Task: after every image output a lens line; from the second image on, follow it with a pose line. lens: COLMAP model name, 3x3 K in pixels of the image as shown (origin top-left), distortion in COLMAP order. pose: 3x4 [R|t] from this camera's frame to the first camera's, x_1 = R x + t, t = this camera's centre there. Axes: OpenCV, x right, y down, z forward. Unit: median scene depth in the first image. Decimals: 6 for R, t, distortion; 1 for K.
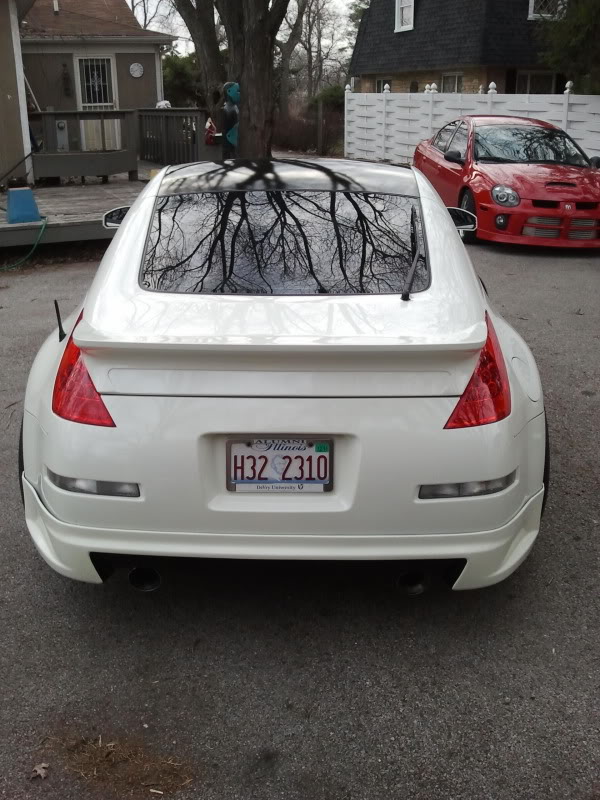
lens RADIAL K [[774.6, 0, 299.9], [0, 774.6, 387.1], [0, 0, 1]] dist [0.105675, -0.161825]
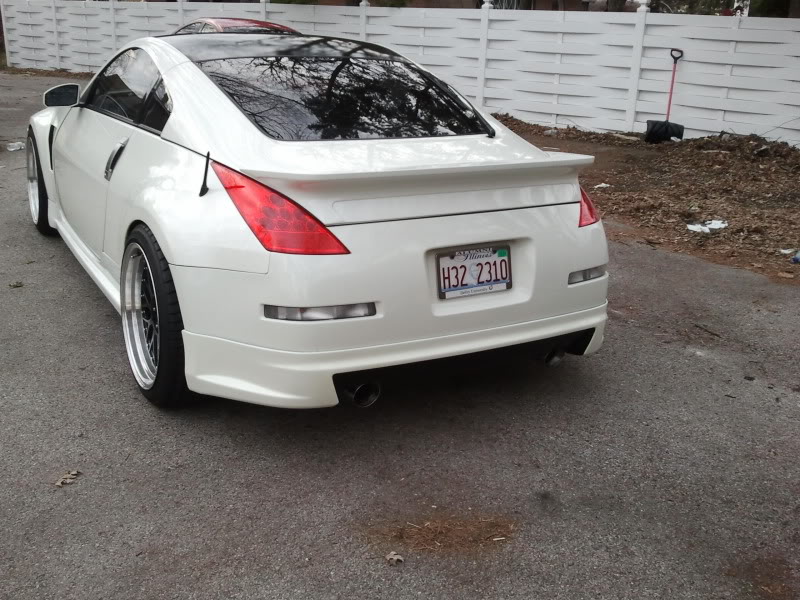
lens RADIAL K [[774.6, 0, 400.0], [0, 774.6, 300.0], [0, 0, 1]] dist [0.105675, -0.161825]
pose [[0.863754, -0.136639, 0.485036, -0.705268], [0.138792, 0.989815, 0.031678, 0.089894], [-0.484424, 0.039957, 0.873920, 0.020994]]
